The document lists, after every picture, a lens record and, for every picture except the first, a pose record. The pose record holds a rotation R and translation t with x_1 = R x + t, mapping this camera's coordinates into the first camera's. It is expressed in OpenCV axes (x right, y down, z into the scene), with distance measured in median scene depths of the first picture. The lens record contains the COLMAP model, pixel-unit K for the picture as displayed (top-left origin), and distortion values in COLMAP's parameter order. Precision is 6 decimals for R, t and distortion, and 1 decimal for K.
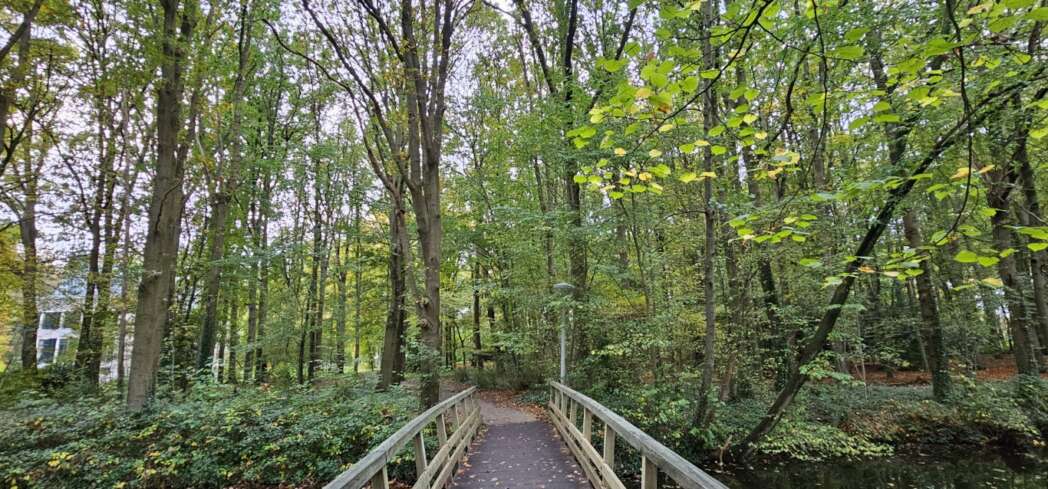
lens RADIAL K [[493.9, 0, 520.7], [0, 493.9, 247.1], [0, 0, 1]] dist [-0.003034, 0.002870]
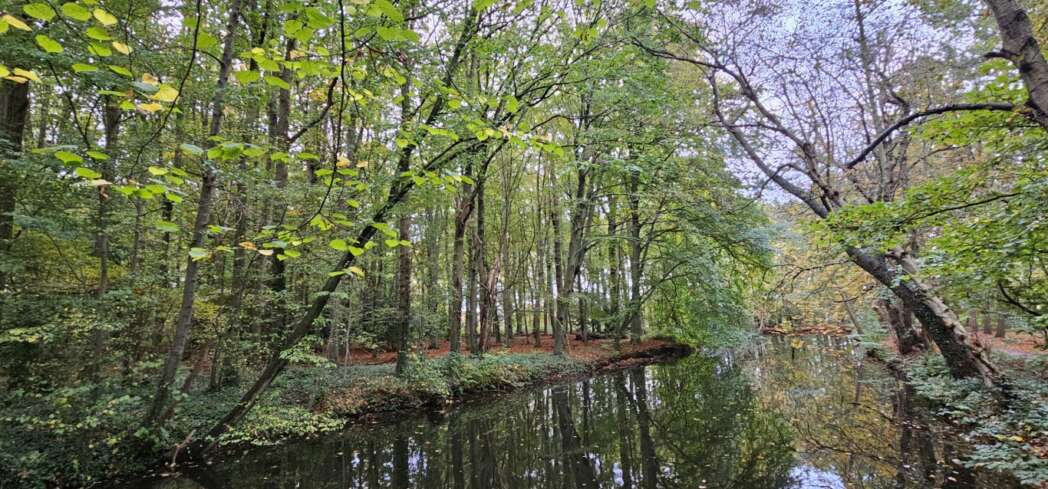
lens RADIAL K [[493.9, 0, 521.6], [0, 493.9, 249.9], [0, 0, 1]] dist [-0.003034, 0.002870]
pose [[0.633528, 0.127595, 0.763126, 0.083857], [-0.154299, 0.987332, -0.036987, 0.002585], [-0.758178, -0.094317, 0.645190, 0.009906]]
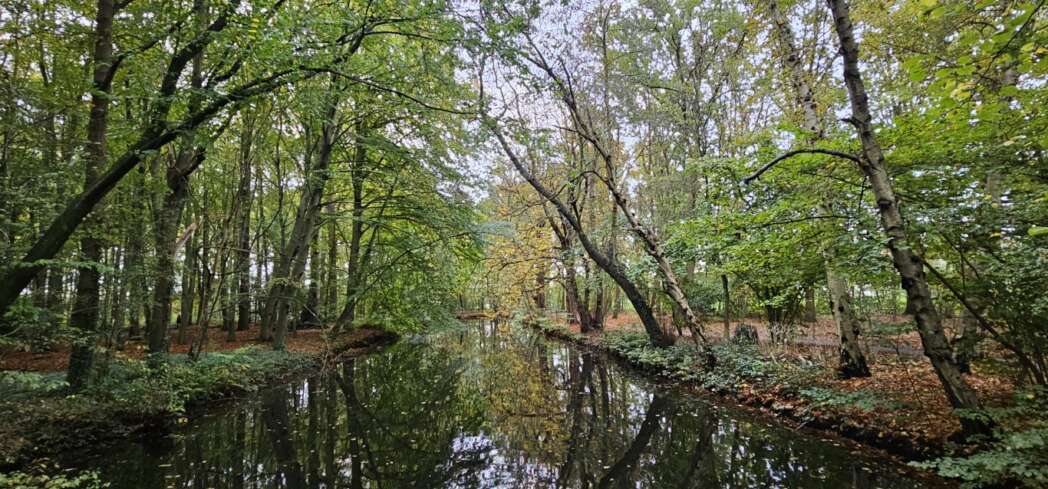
lens RADIAL K [[493.9, 0, 529.0], [0, 493.9, 247.4], [0, 0, 1]] dist [-0.003034, 0.002870]
pose [[0.017703, 0.139577, 0.990053, 0.046274], [-0.177847, 0.974857, -0.134255, 0.071349], [-0.983899, -0.173701, 0.042082, 0.347200]]
